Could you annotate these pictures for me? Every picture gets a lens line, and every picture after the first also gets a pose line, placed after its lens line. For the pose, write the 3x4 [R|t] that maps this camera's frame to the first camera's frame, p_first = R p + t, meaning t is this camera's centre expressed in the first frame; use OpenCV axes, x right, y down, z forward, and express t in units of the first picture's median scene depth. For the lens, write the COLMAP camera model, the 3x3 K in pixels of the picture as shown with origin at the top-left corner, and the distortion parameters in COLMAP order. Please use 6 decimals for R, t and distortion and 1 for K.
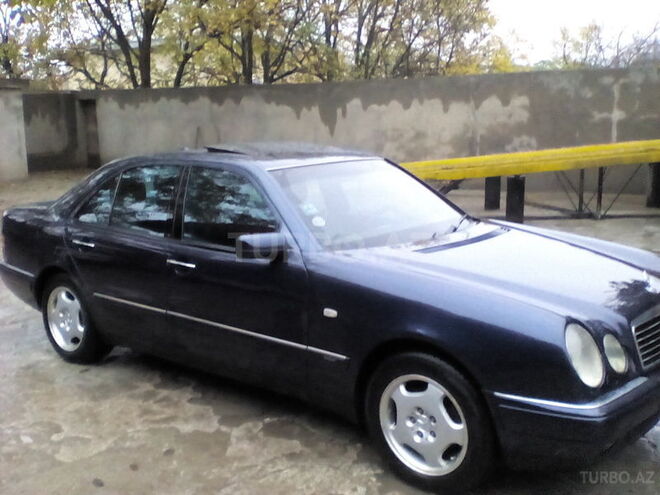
lens RADIAL K [[732.9, 0, 319.7], [0, 732.9, 247.2], [0, 0, 1]] dist [0.178167, -0.579792]
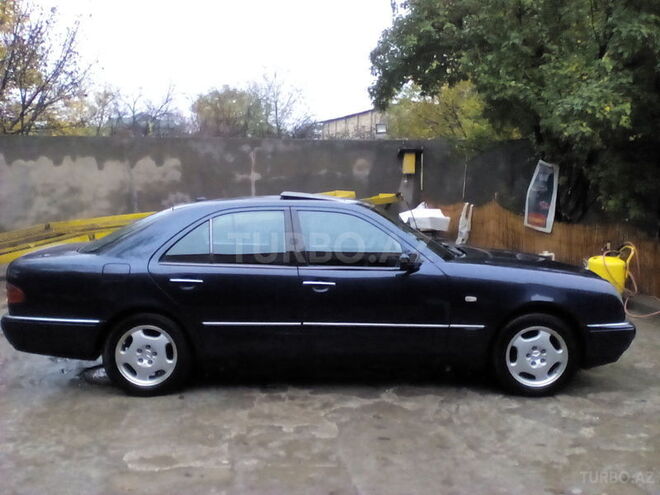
lens RADIAL K [[732.9, 0, 319.7], [0, 732.9, 247.2], [0, 0, 1]] dist [0.178167, -0.579792]
pose [[0.755345, -0.044161, 0.653837, -0.330212], [0.096029, 0.994416, -0.043772, 0.005062], [-0.648253, 0.095850, 0.755368, 0.006852]]
